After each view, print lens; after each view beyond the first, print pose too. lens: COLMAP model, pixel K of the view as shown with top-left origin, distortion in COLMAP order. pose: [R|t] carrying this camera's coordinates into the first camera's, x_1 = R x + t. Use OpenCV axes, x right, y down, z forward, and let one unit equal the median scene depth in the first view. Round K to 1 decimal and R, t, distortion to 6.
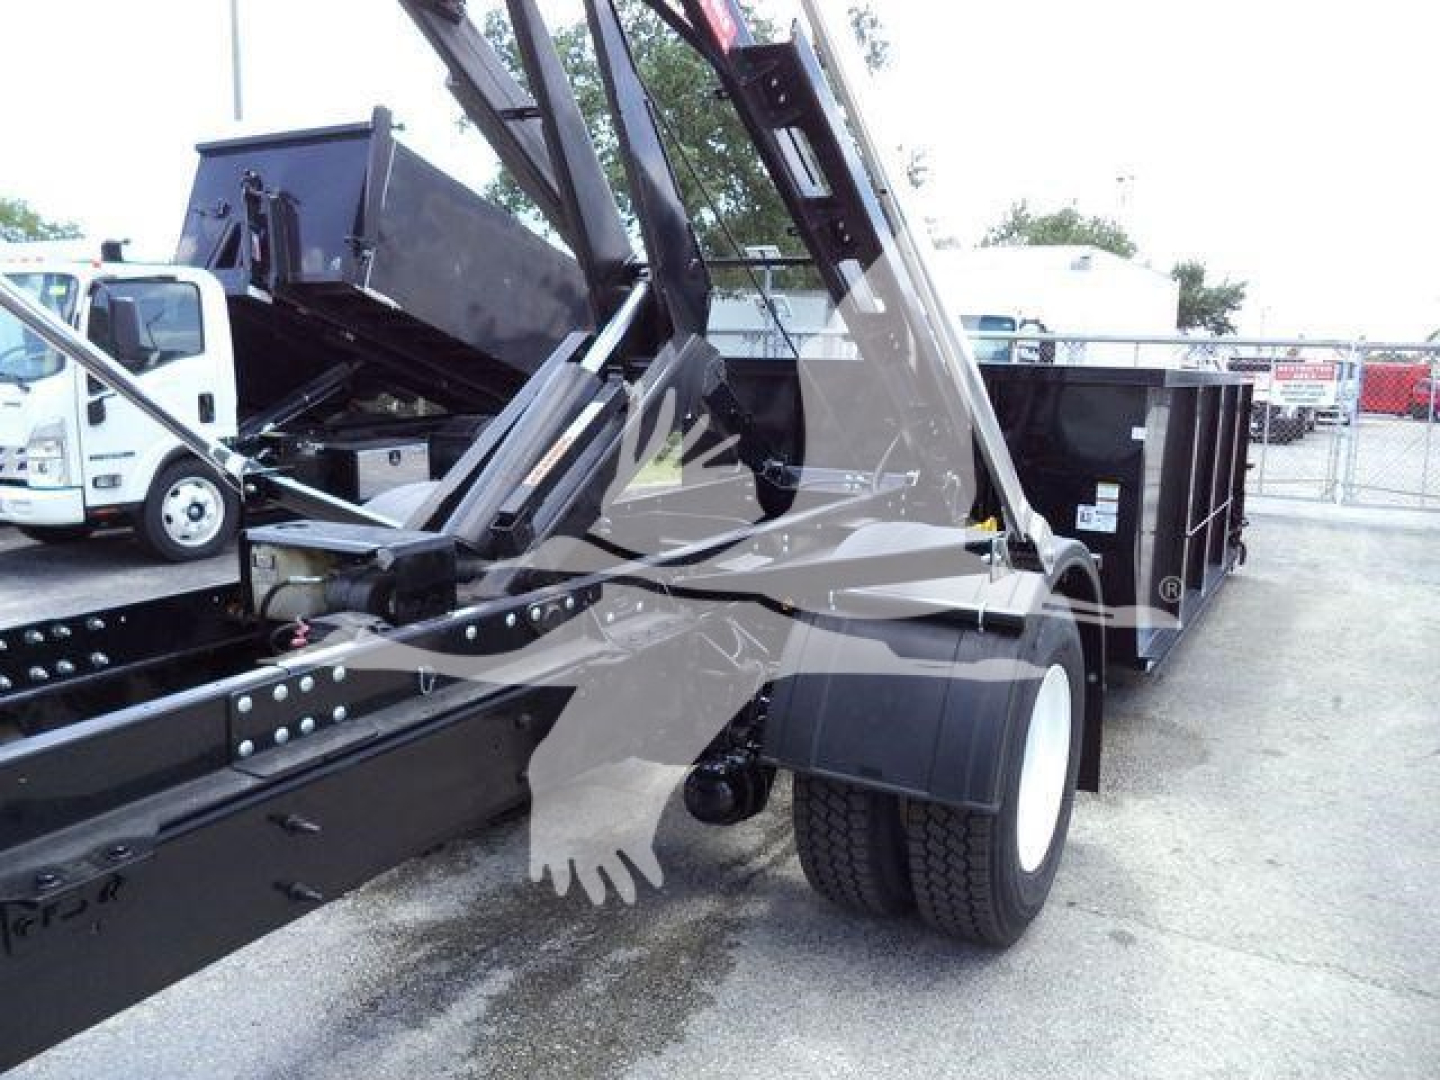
lens RADIAL K [[1150.0, 0, 726.5], [0, 1150.0, 532.1], [0, 0, 1]] dist [-0.024405, -0.001049]
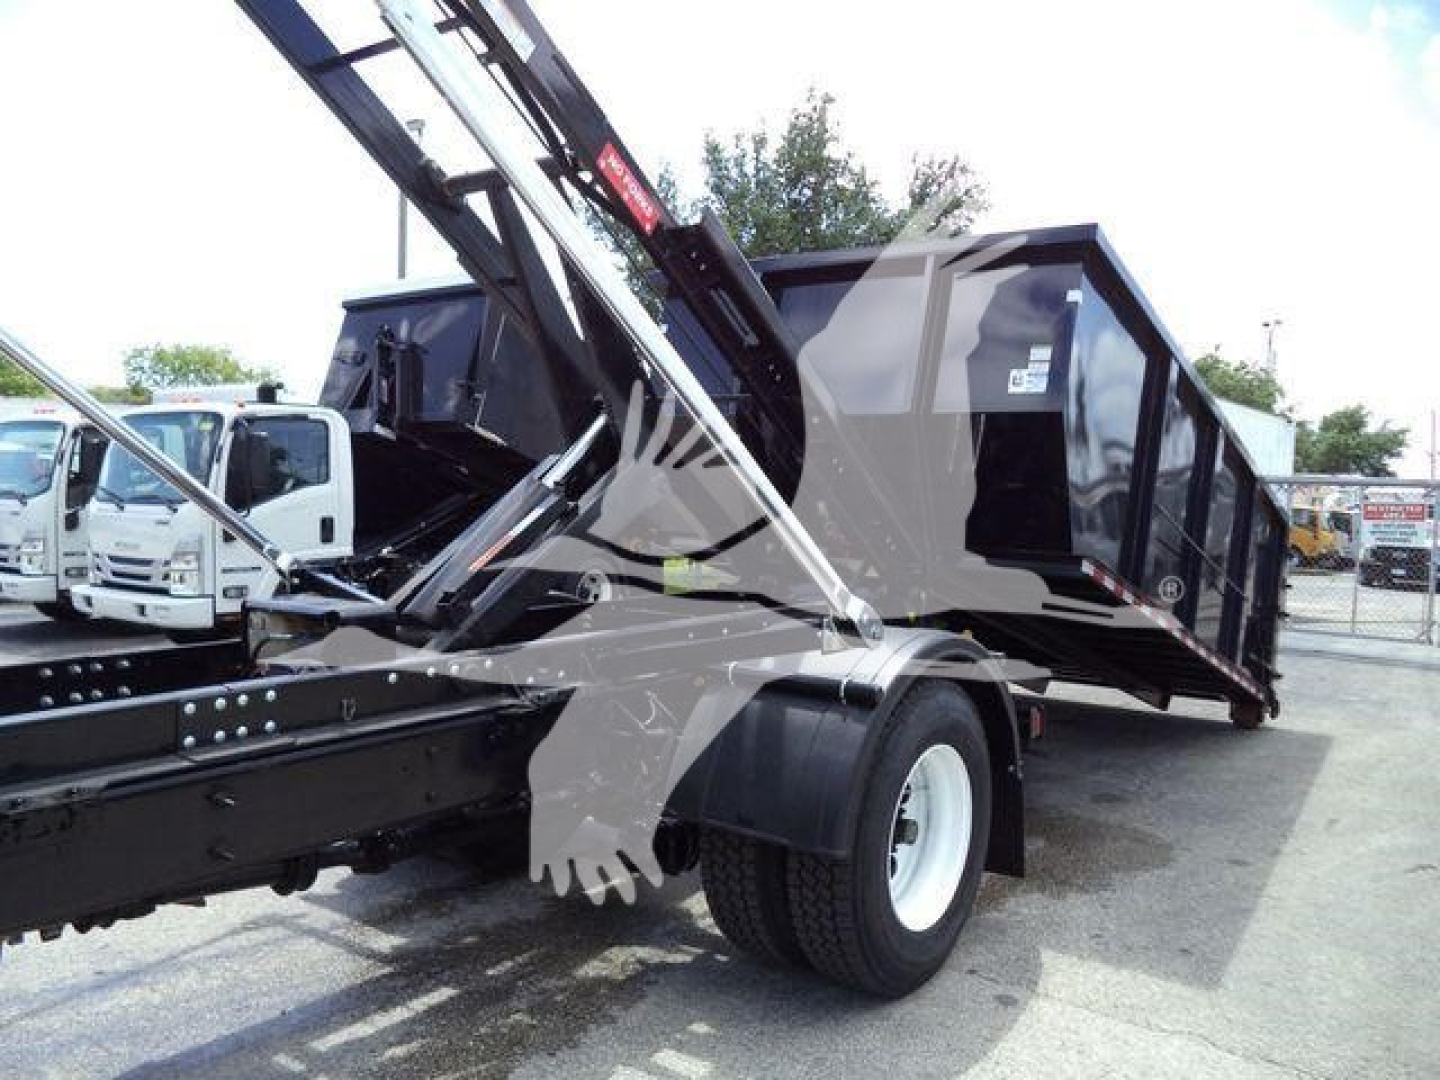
lens RADIAL K [[1148.6, 0, 740.9], [0, 1148.6, 533.3], [0, 0, 1]] dist [-0.033154, -0.001983]
pose [[0.992884, 0.013184, -0.118356, 0.093748], [-0.027496, 0.992379, -0.120118, 0.020985], [0.115870, 0.122518, 0.985679, -0.070082]]
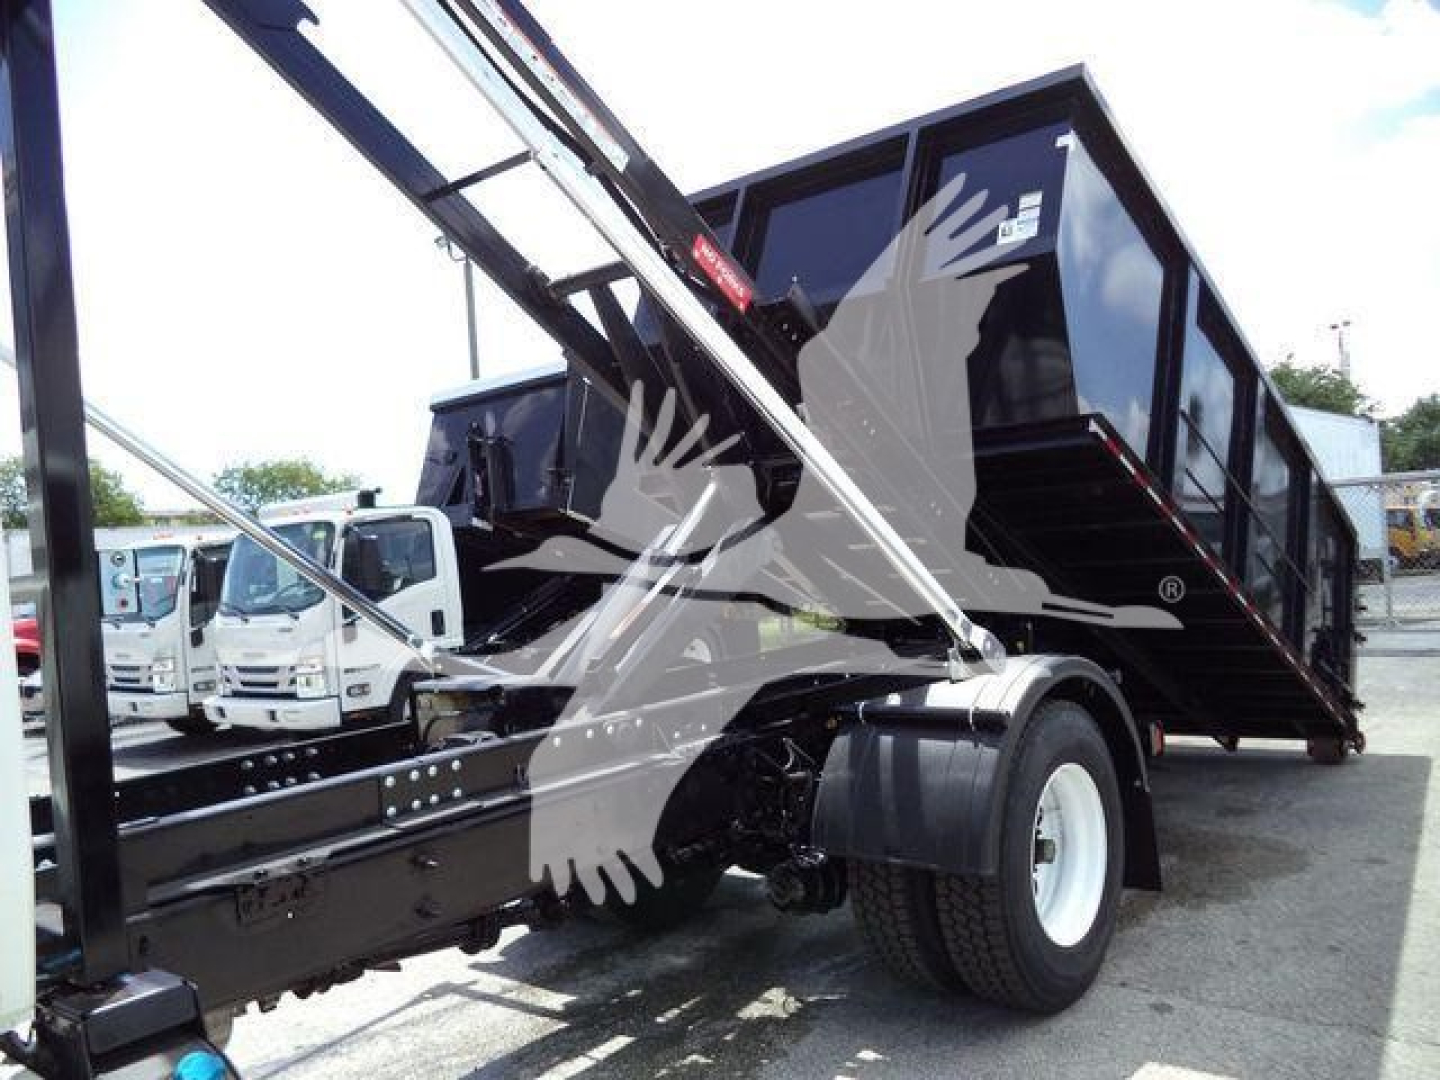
lens RADIAL K [[1148.6, 0, 740.9], [0, 1148.6, 533.3], [0, 0, 1]] dist [-0.033154, -0.001983]
pose [[0.978755, -0.093146, -0.182656, 0.081699], [0.060854, 0.982680, -0.175036, 0.028790], [0.195796, 0.160201, 0.967471, -0.102246]]
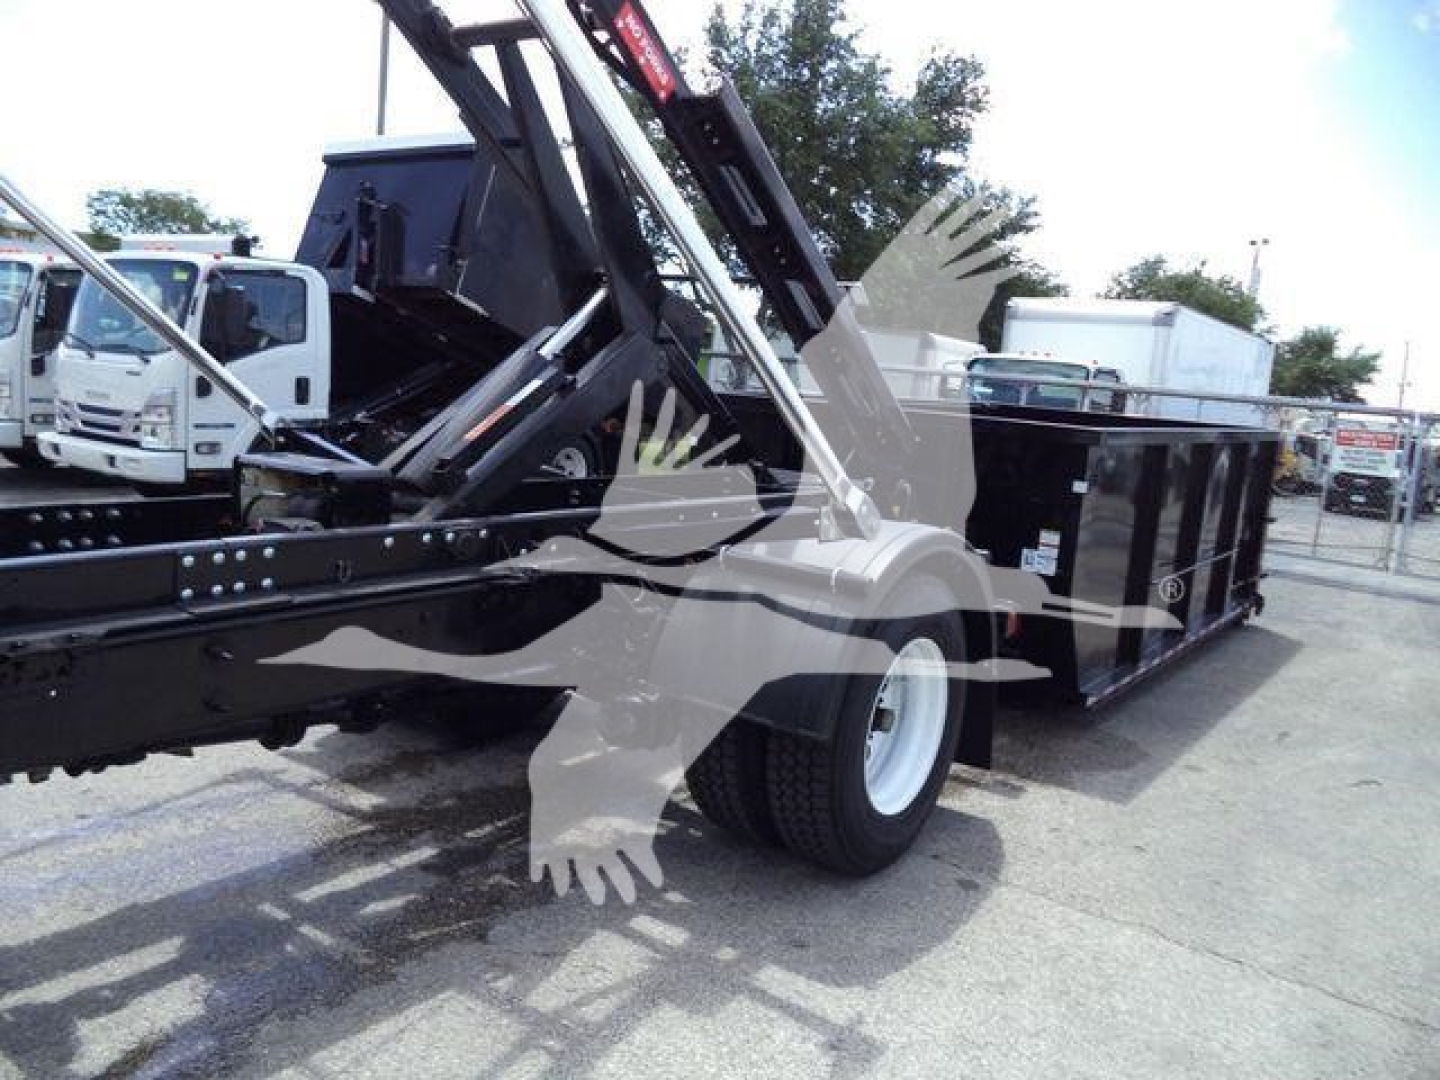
lens RADIAL K [[1148.6, 0, 740.9], [0, 1148.6, 533.3], [0, 0, 1]] dist [-0.033154, -0.001983]
pose [[0.992977, 0.082060, -0.085220, 0.082128], [-0.084422, 0.996129, -0.024479, 0.022791], [0.082881, 0.031502, 0.996061, -0.070785]]
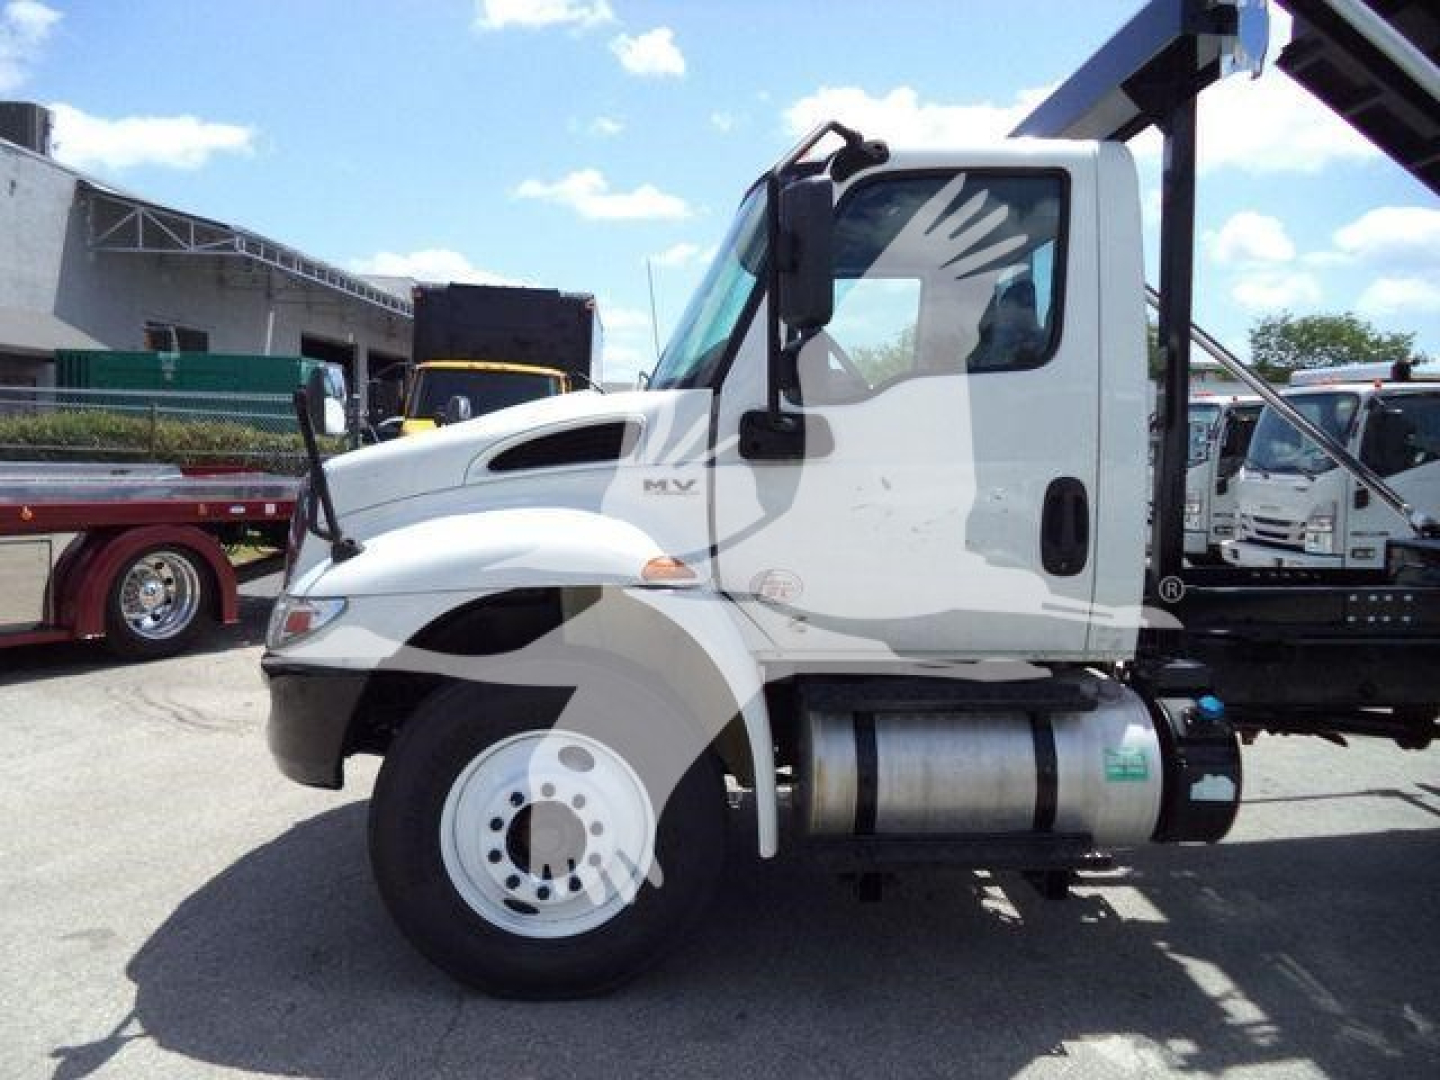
lens RADIAL K [[1165.8, 0, 720.0], [0, 1165.8, 540.0], [0, 0, 1]] dist [-0.106500, 0.099081]
pose [[0.503610, 0.070885, -0.861018, 0.192899], [-0.147205, 0.989095, -0.004671, 0.054112], [0.851297, 0.129099, 0.508553, -0.264077]]
